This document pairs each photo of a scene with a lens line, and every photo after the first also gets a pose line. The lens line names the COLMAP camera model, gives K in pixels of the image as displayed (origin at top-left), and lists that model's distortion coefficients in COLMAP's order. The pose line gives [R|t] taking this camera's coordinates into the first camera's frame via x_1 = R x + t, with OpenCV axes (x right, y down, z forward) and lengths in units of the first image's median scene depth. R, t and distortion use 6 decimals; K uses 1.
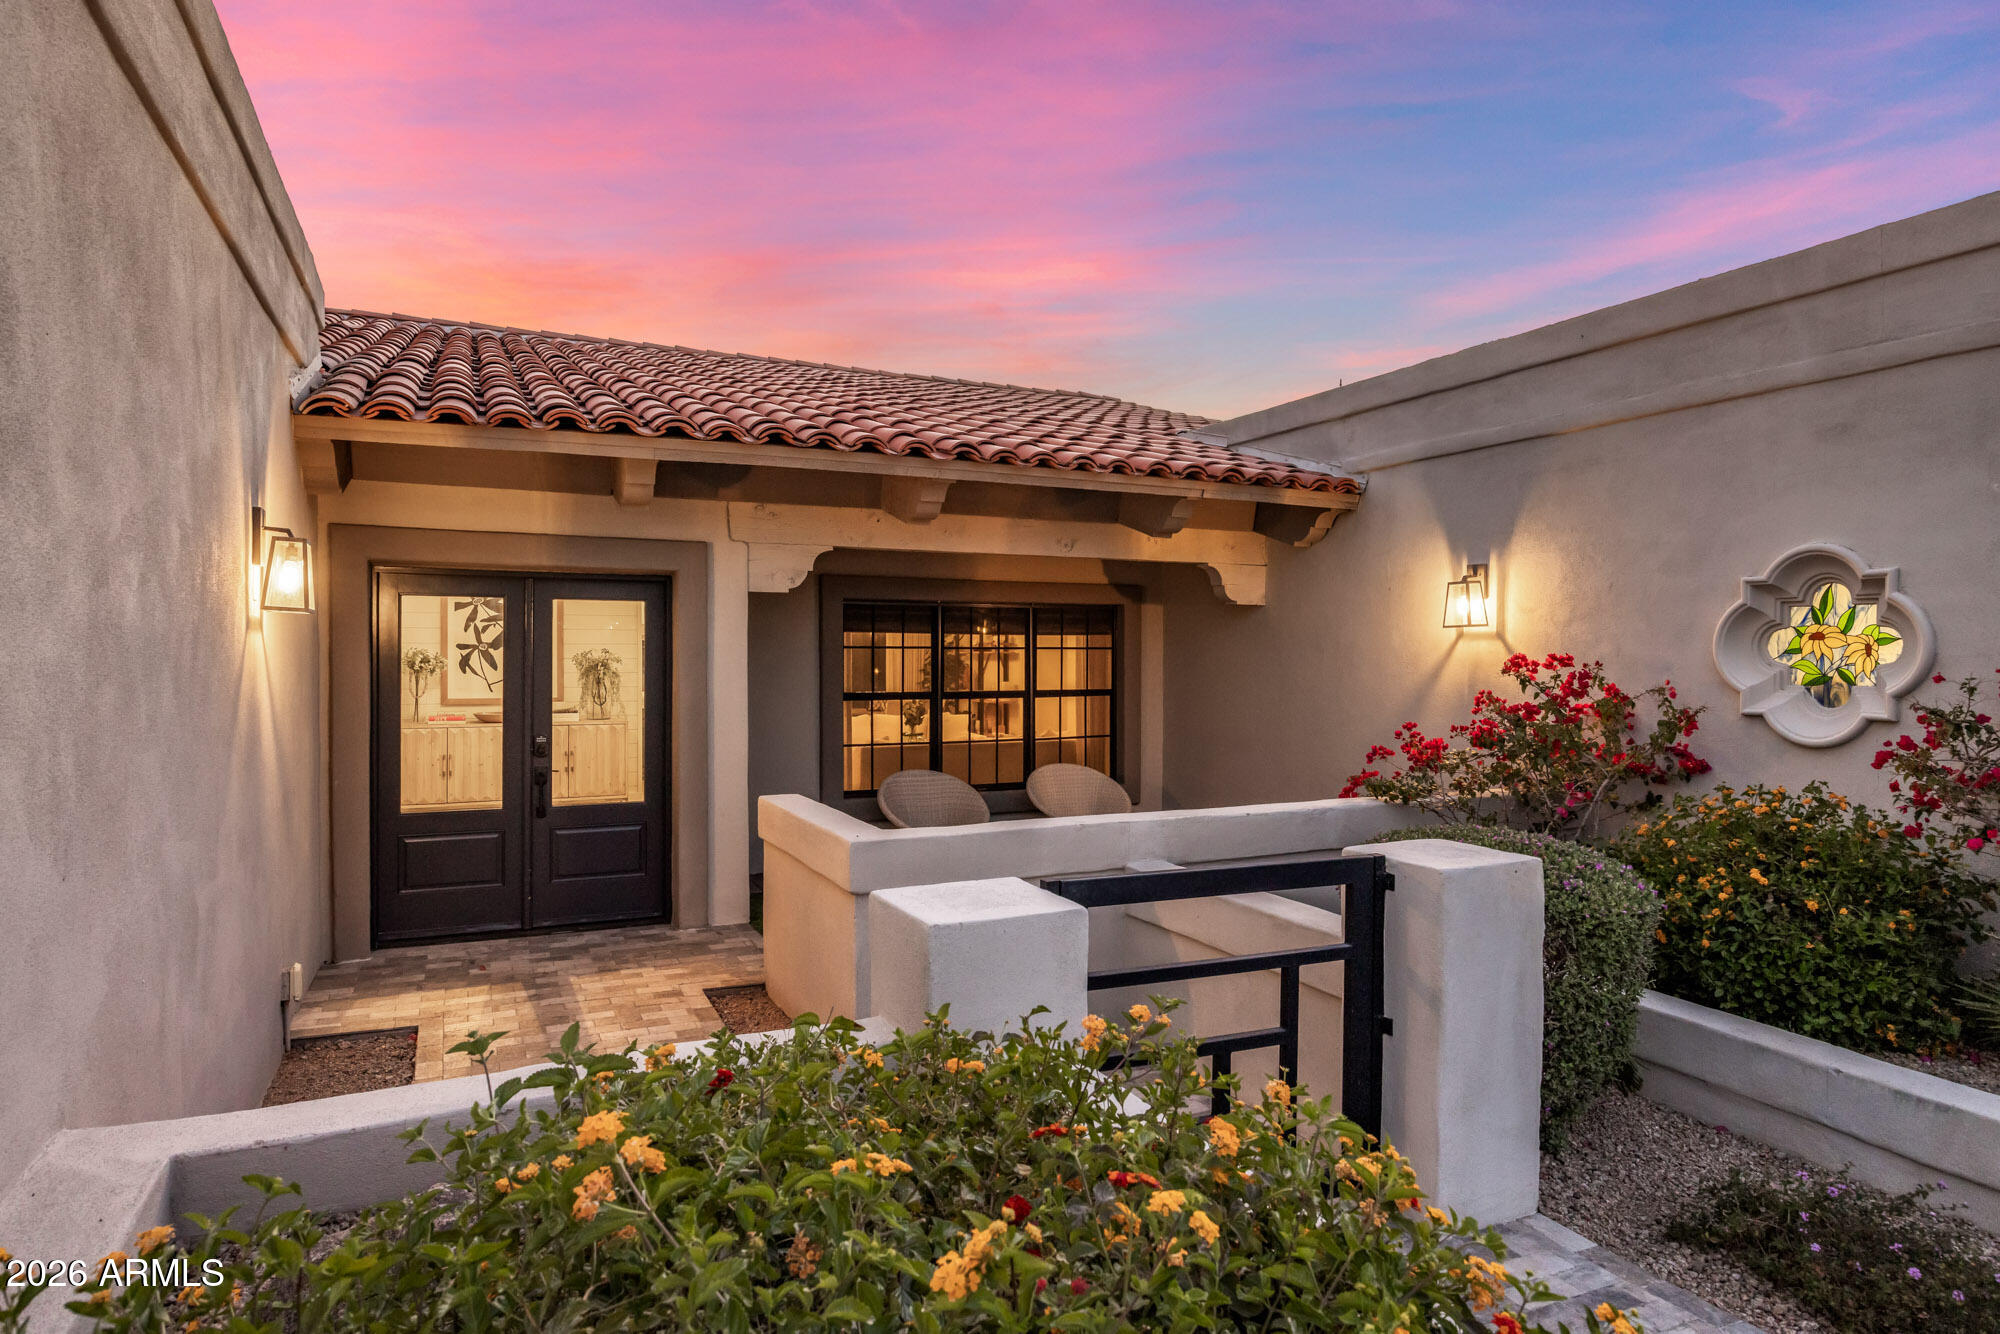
lens RADIAL K [[1194.7, 0, 1000.0], [0, 1194.7, 667.0], [0, 0, 1]] dist [0.000575, 0.000014]
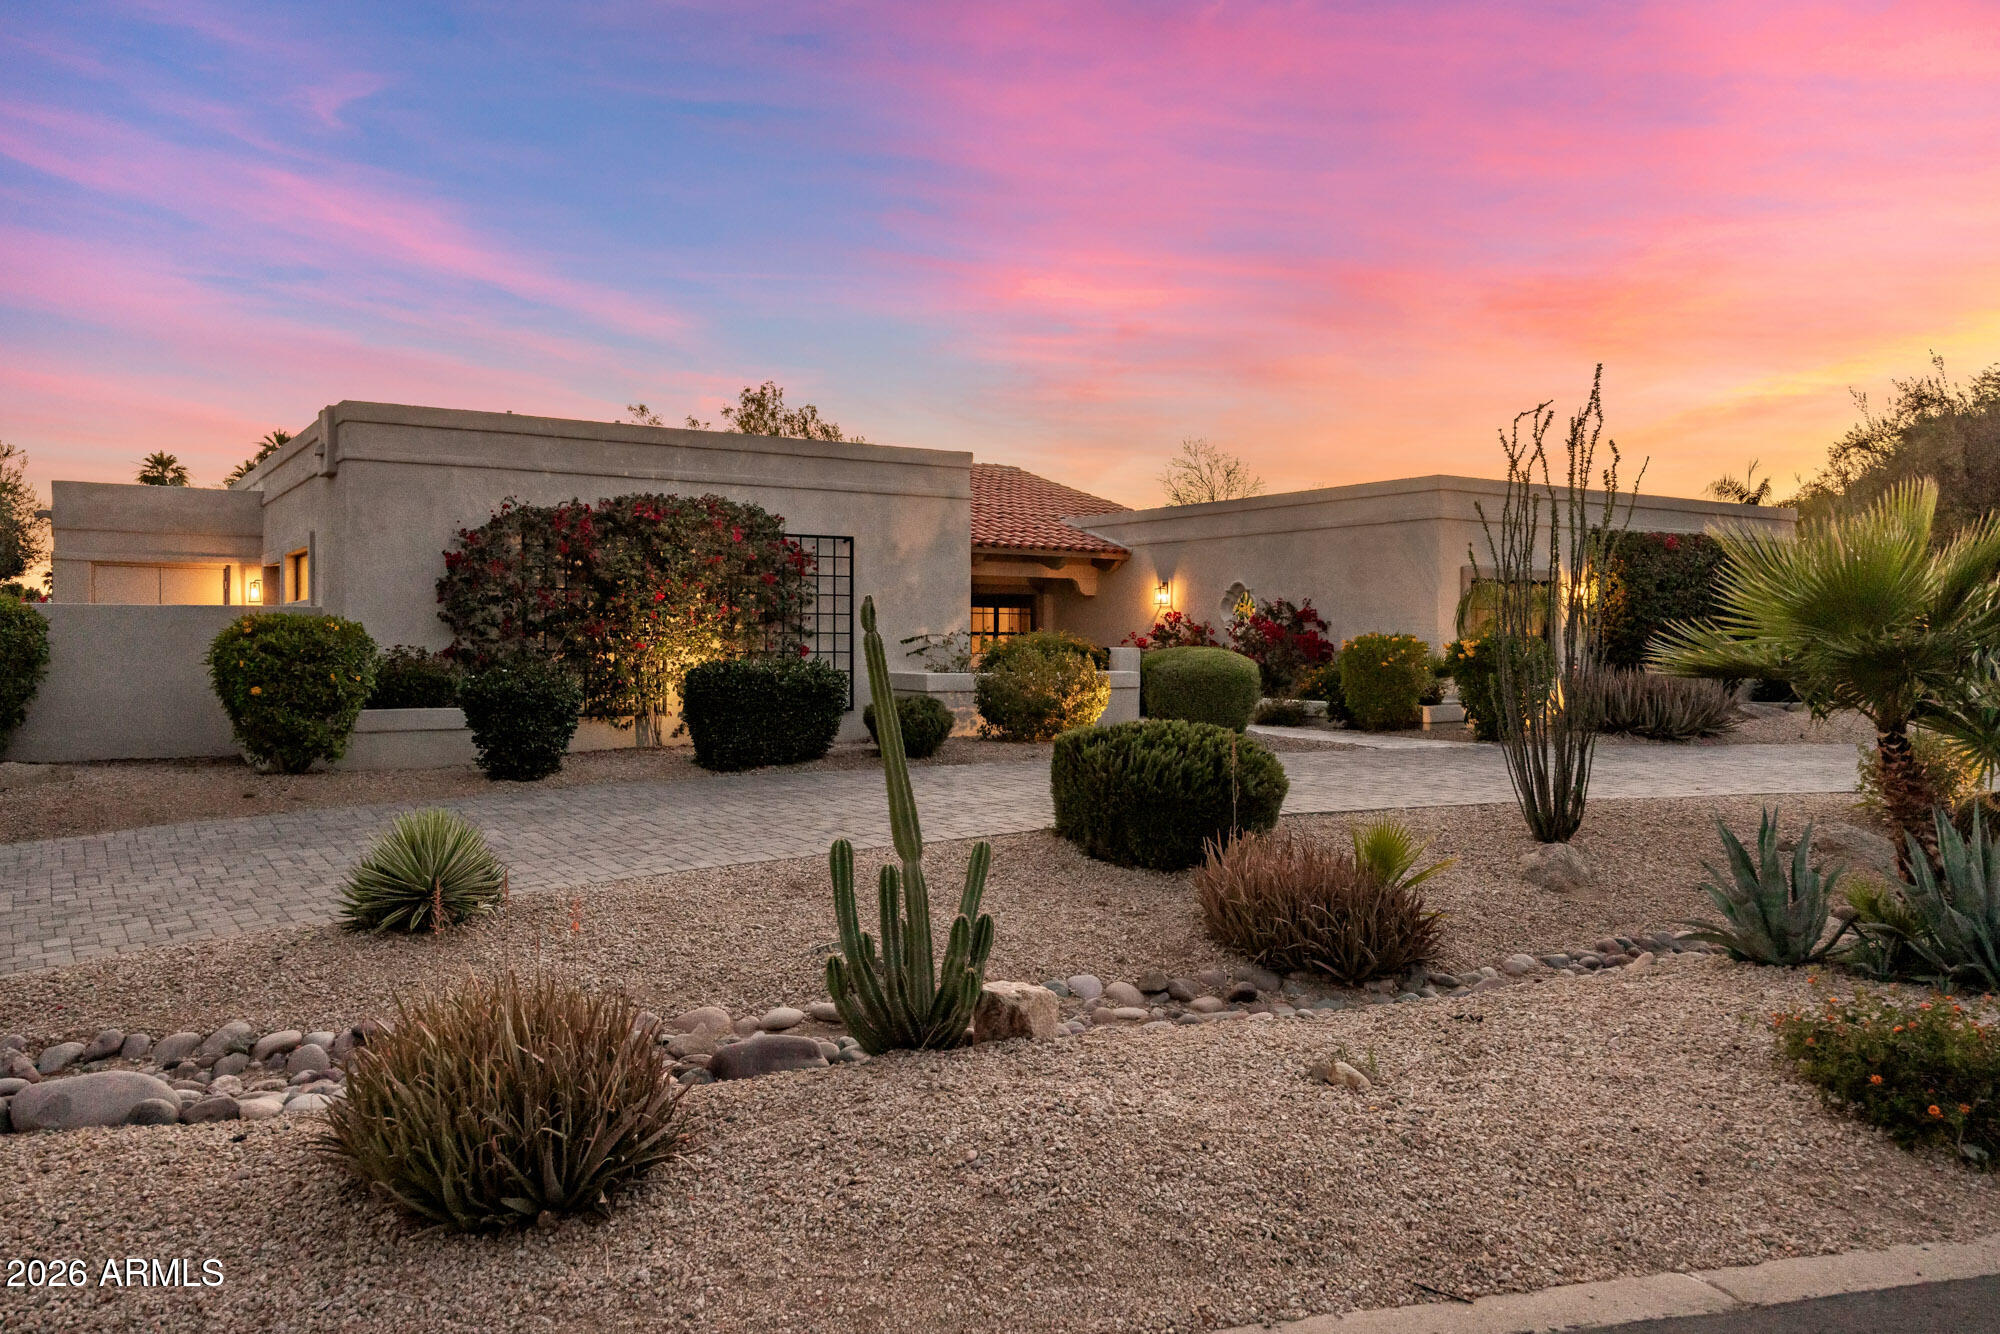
lens RADIAL K [[1654.1, 0, 1000.0], [0, 1654.1, 667.0], [0, 0, 1]] dist [0.005863, 0.001292]
pose [[0.990482, -0.001737, 0.137631, -0.496589], [0.002022, 0.999996, -0.001936, 0.113712], [-0.137627, 0.002196, 0.990482, -2.631230]]
